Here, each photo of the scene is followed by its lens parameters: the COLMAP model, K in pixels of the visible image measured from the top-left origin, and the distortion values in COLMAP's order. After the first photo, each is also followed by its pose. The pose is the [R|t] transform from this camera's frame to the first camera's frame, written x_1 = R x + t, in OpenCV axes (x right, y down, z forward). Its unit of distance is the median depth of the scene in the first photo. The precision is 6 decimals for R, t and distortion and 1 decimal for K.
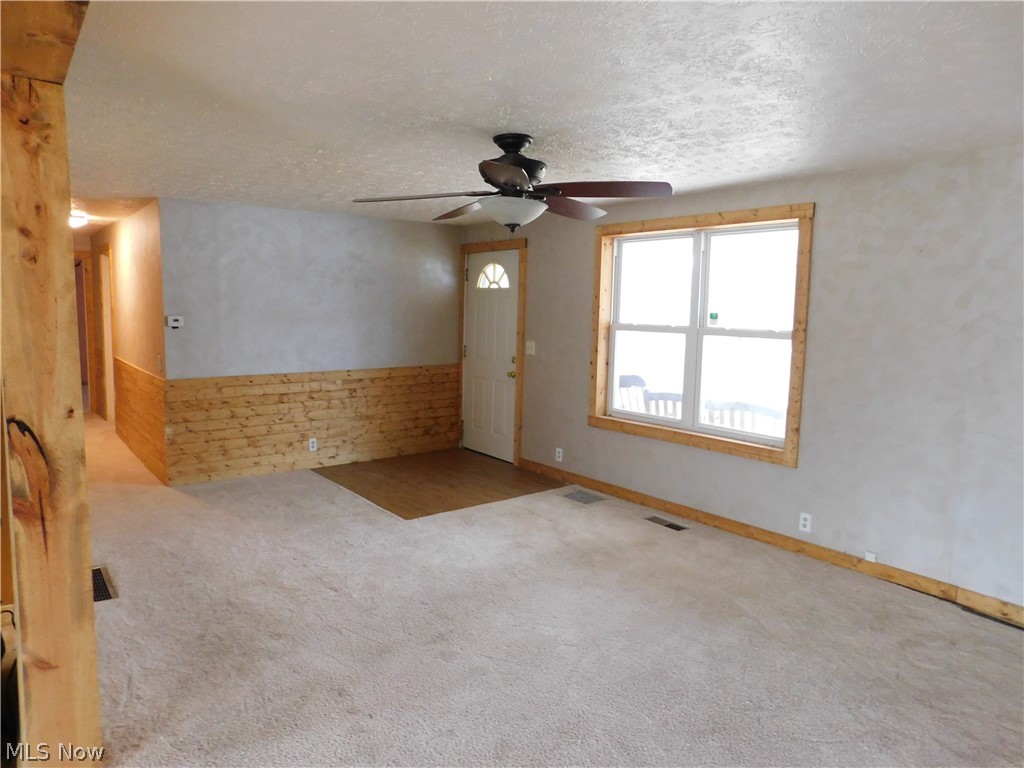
lens RADIAL K [[695.3, 0, 508.1], [0, 695.3, 384.1], [0, 0, 1]] dist [-0.007256, 0.013851]
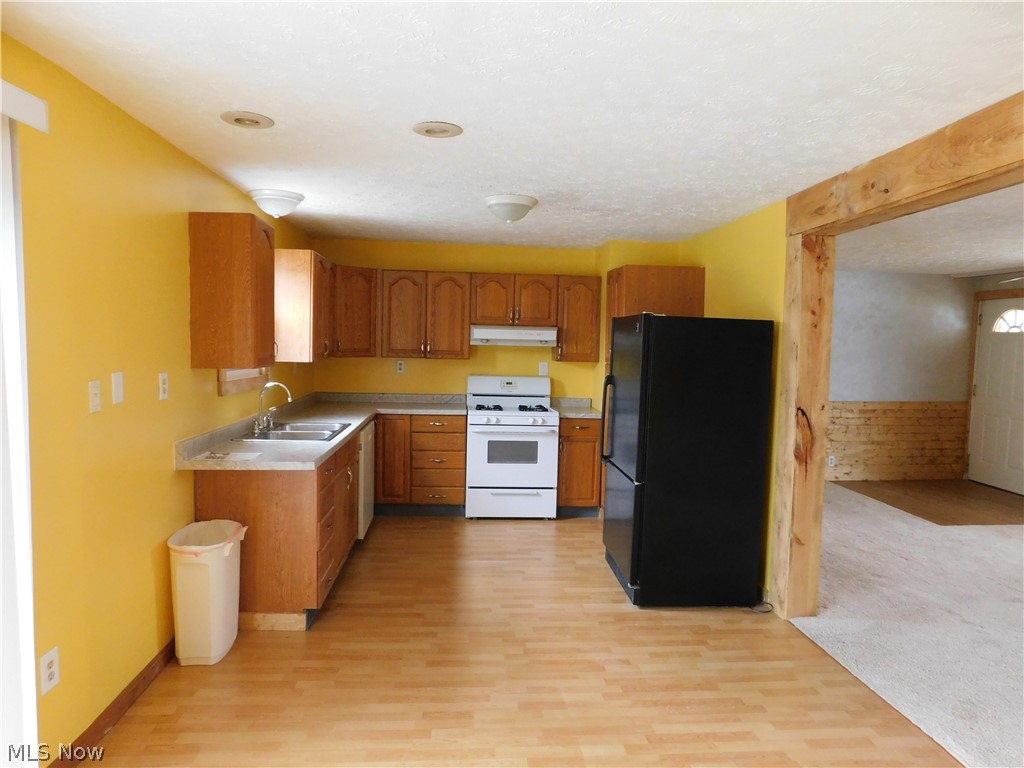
lens RADIAL K [[695.3, 0, 516.6], [0, 695.3, 385.1], [0, 0, 1]] dist [-0.007256, 0.013851]
pose [[0.849540, 0.034831, -0.526373, -0.110043], [-0.063200, 0.997351, -0.036005, 0.031853], [0.523725, 0.063854, 0.849491, -0.322254]]
